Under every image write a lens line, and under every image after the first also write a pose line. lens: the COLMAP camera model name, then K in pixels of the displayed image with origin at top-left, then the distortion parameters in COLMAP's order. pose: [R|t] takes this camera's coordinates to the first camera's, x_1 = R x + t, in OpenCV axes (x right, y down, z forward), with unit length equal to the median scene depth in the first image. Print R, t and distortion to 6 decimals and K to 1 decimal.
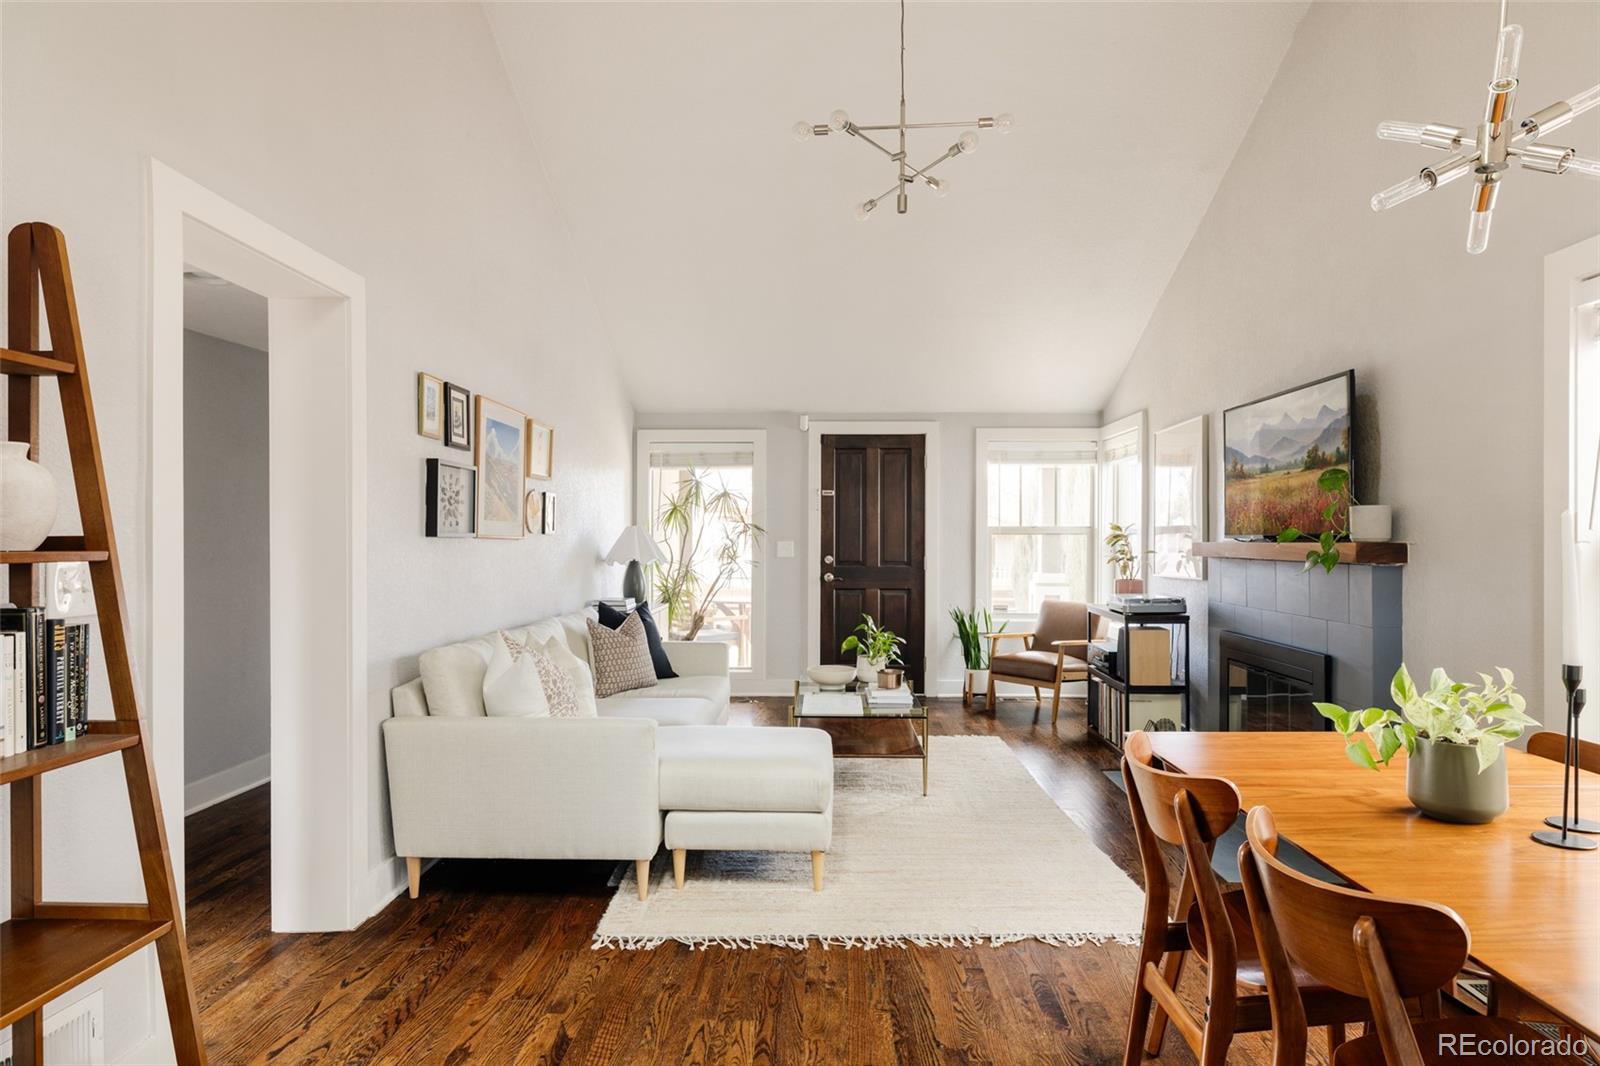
lens RADIAL K [[922.3, 0, 800.4], [0, 922.3, 539.2], [0, 0, 1]] dist [-0.000273, -0.000024]
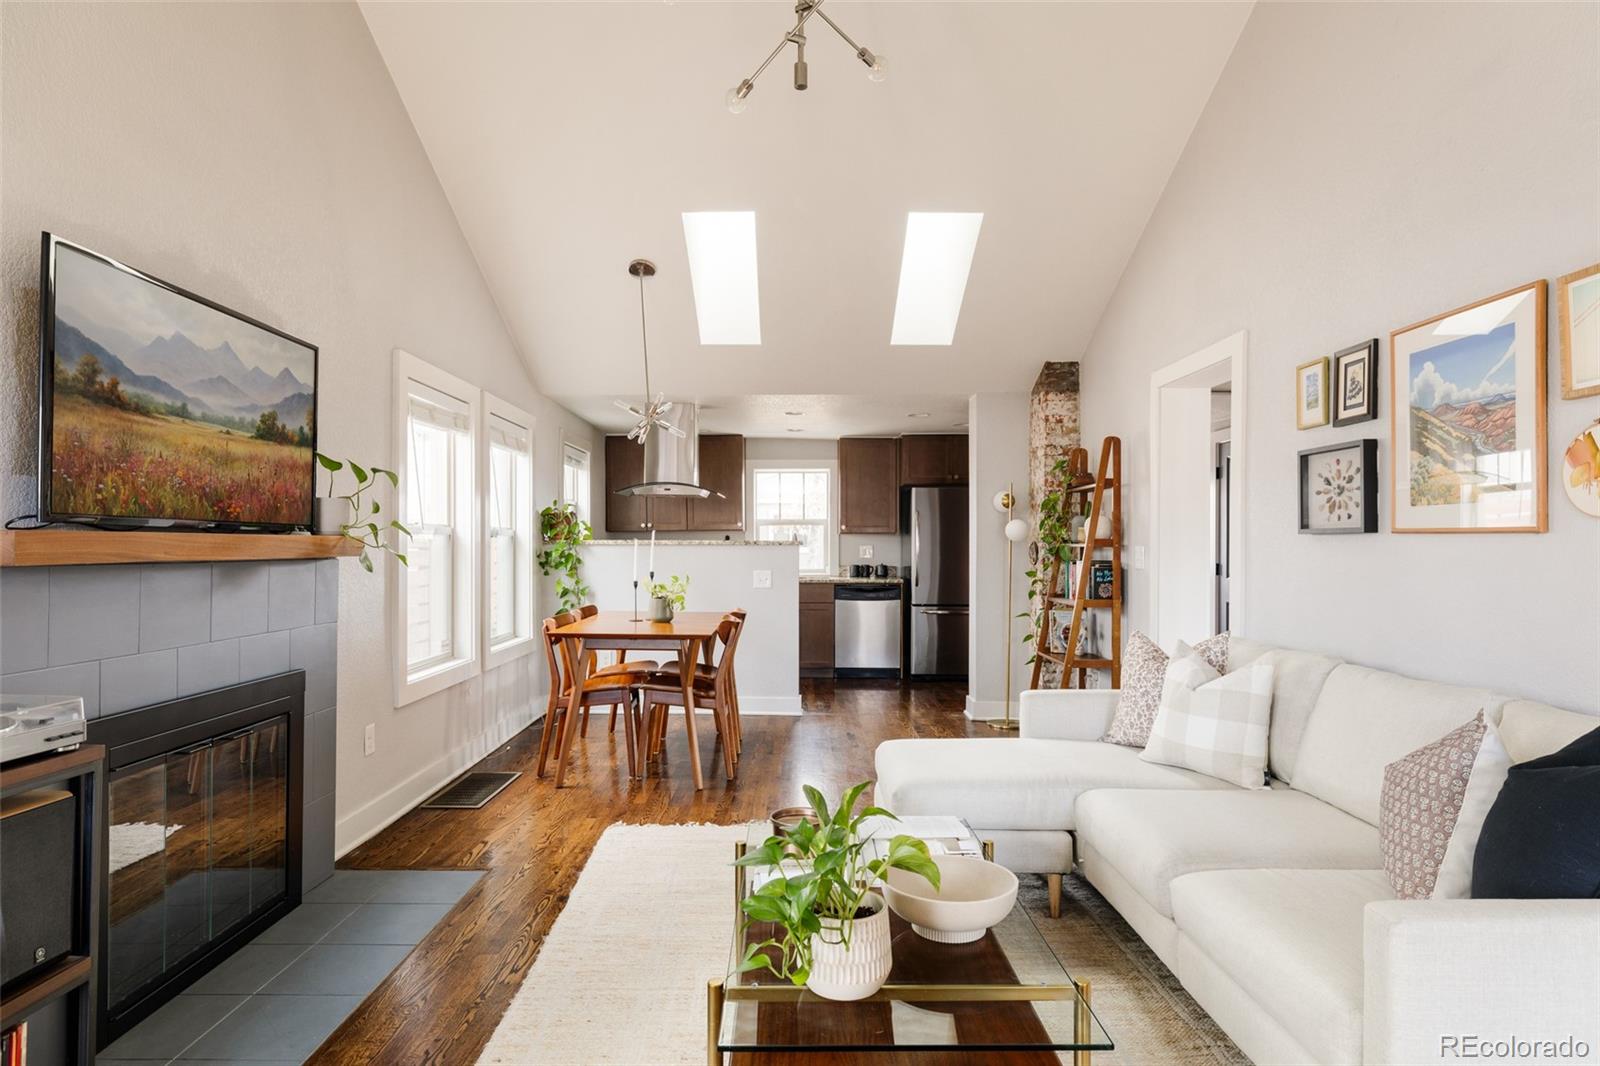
lens RADIAL K [[922.3, 0, 799.0], [0, 922.3, 537.6], [0, 0, 1]] dist [-0.000273, -0.000024]
pose [[-0.999695, -0.005711, -0.024027, 0.122596], [-0.005374, 0.999887, -0.014072, 0.014722], [0.024105, -0.013938, -0.999612, 1.757797]]
